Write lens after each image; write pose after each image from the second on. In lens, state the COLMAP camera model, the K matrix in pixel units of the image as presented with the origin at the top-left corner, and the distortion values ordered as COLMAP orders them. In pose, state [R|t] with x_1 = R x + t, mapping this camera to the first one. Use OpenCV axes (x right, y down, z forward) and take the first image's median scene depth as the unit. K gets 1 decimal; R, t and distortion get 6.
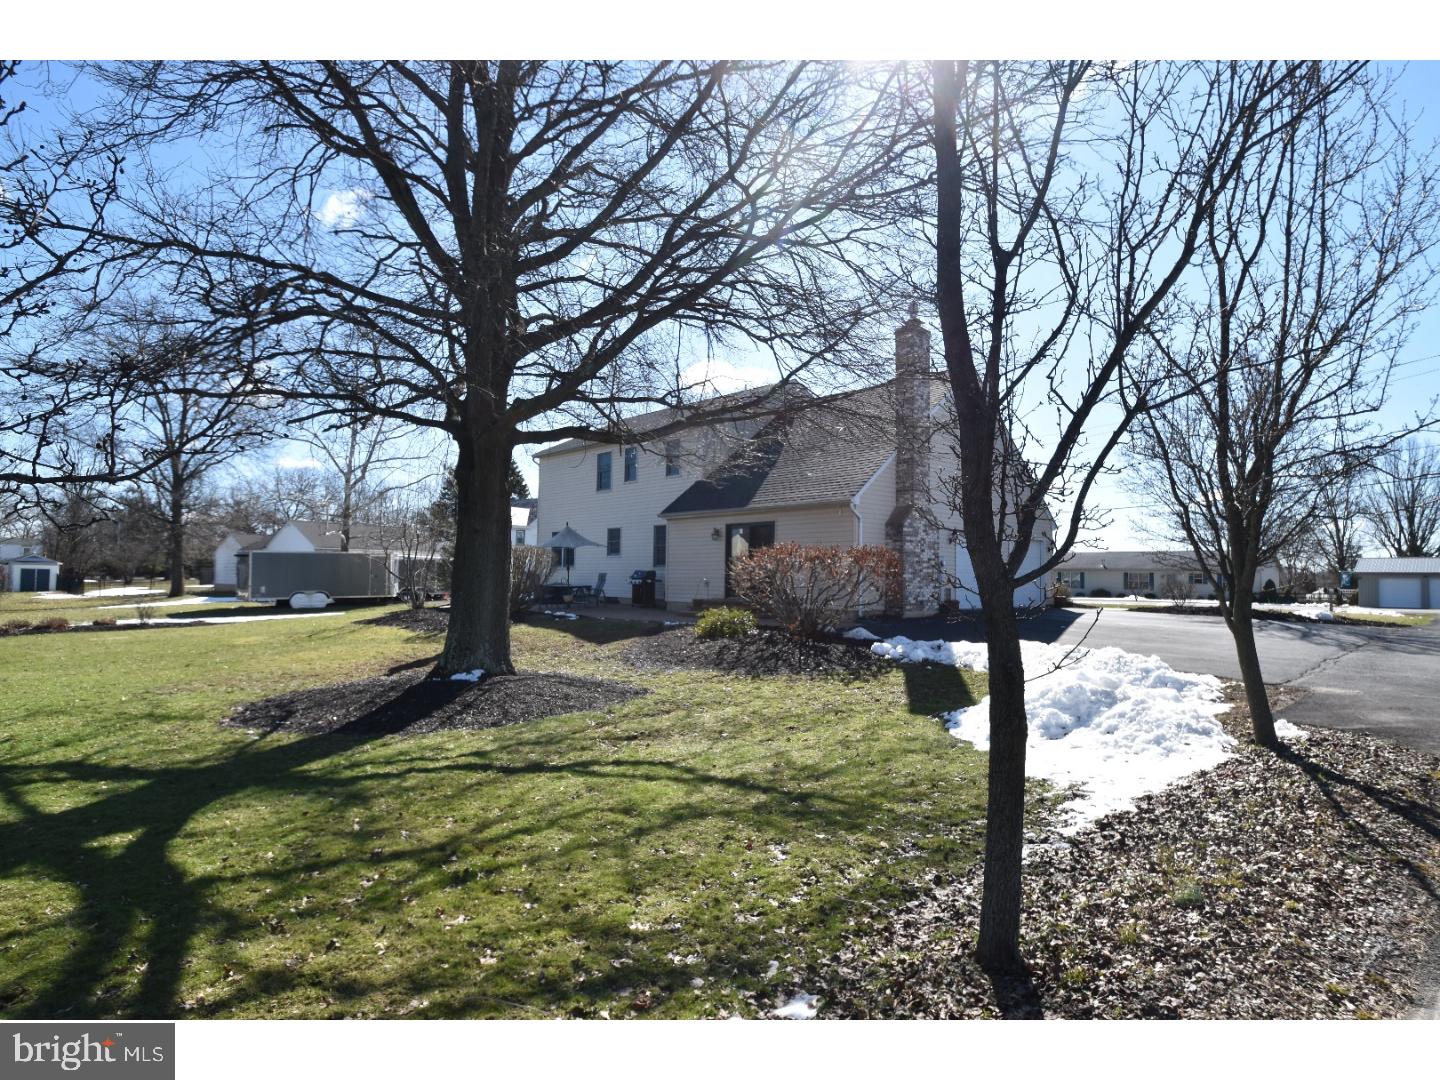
lens RADIAL K [[755.5, 0, 720.0], [0, 755.5, 540.0], [0, 0, 1]] dist [-0.000194, -0.000050]
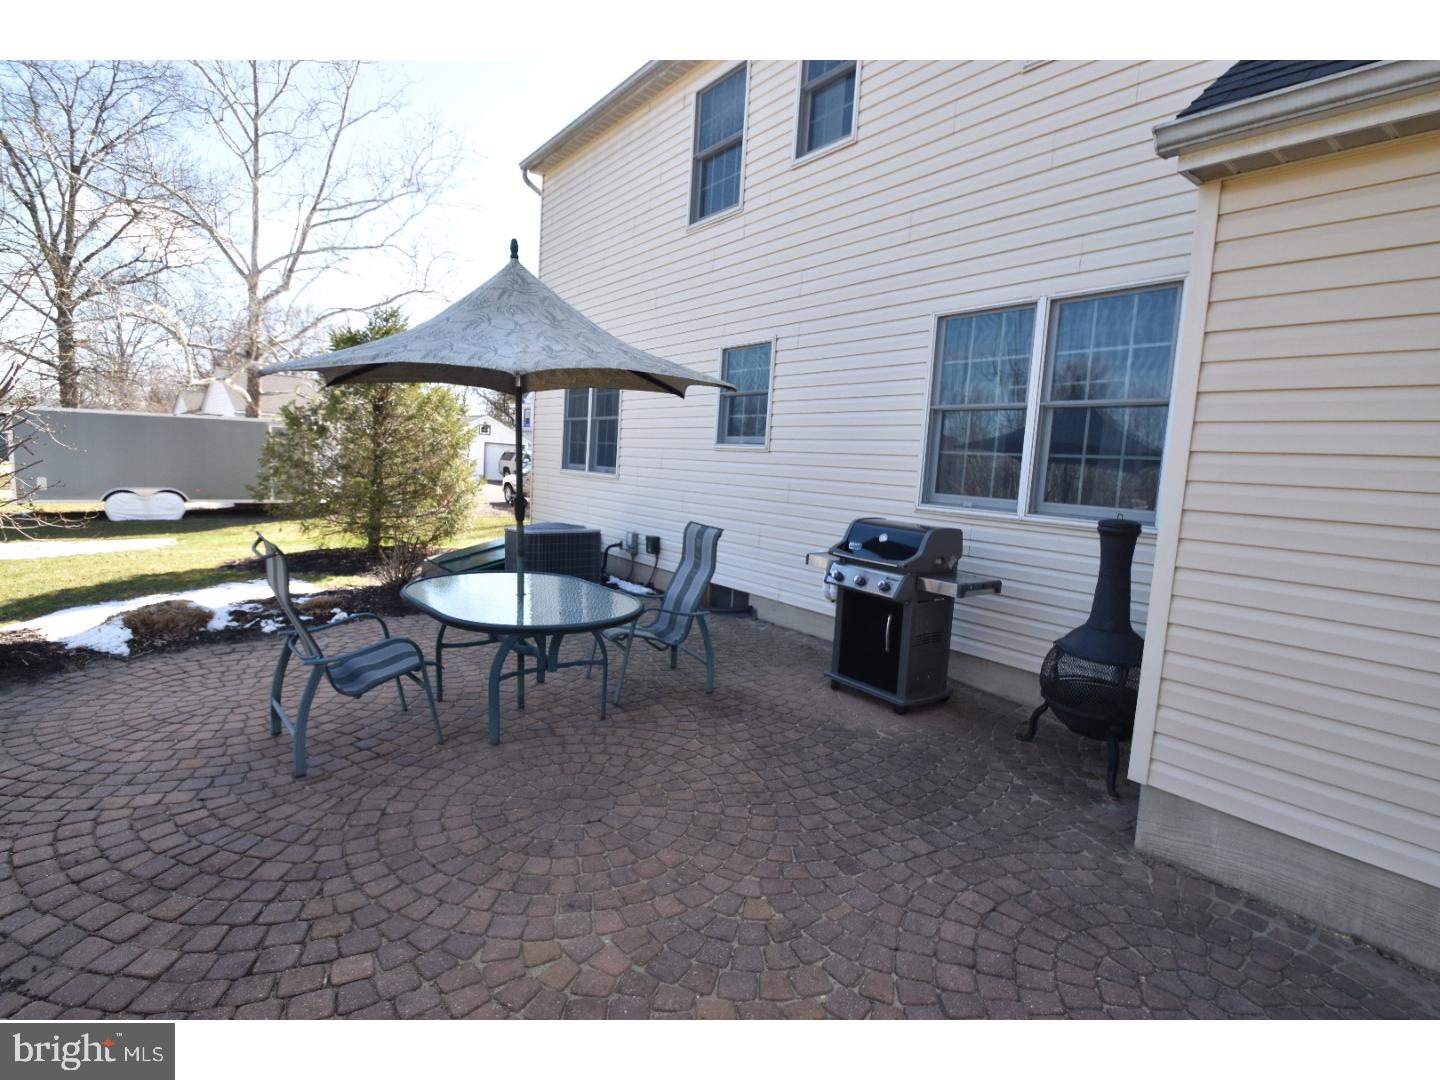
lens RADIAL K [[713.1, 0, 720.0], [0, 713.1, 540.0], [0, 0, 1]] dist [-0.000389, -0.000069]
pose [[0.992318, 0.054629, -0.111001, -0.096675], [-0.036725, 0.986857, 0.157368, 0.011617], [0.118139, -0.152083, 0.981282, 0.602633]]
